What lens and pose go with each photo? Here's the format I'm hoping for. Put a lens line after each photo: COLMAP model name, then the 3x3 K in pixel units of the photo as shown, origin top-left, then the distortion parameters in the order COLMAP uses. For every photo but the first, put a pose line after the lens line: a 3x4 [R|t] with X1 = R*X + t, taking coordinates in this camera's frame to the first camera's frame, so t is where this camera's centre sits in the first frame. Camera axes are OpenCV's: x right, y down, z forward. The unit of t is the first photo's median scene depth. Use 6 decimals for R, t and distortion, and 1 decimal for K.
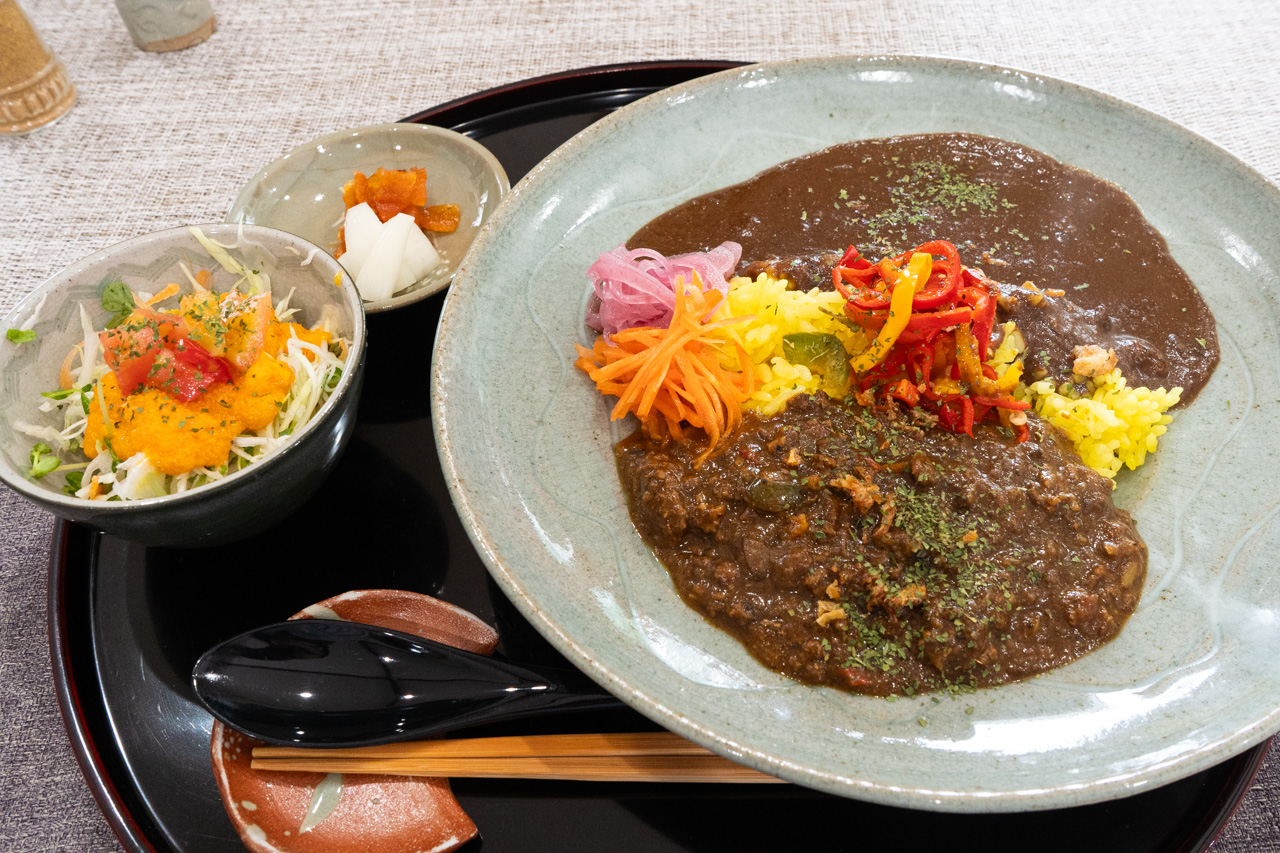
lens RADIAL K [[1014.1, 0, 640.0], [0, 1014.1, 426.5], [0, 0, 1]] dist [-0.007678, -0.000937]
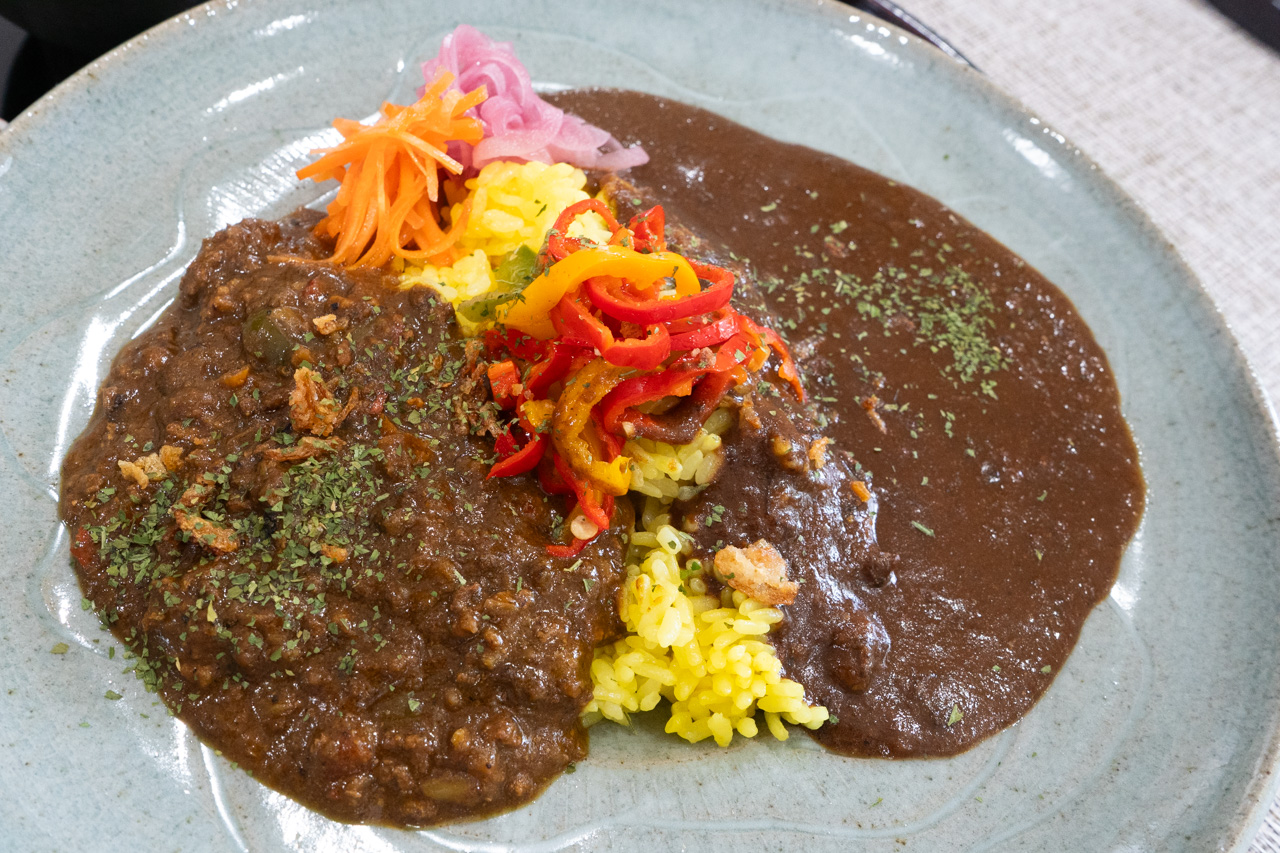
lens RADIAL K [[1052.6, 0, 643.8], [0, 1052.6, 436.3], [0, 0, 1]] dist [-0.011344, 0.008392]
pose [[0.632609, 0.701365, -0.328472, 0.467009], [-0.699069, 0.699658, 0.147587, -0.142736], [0.333330, 0.136260, 0.932912, 0.297365]]
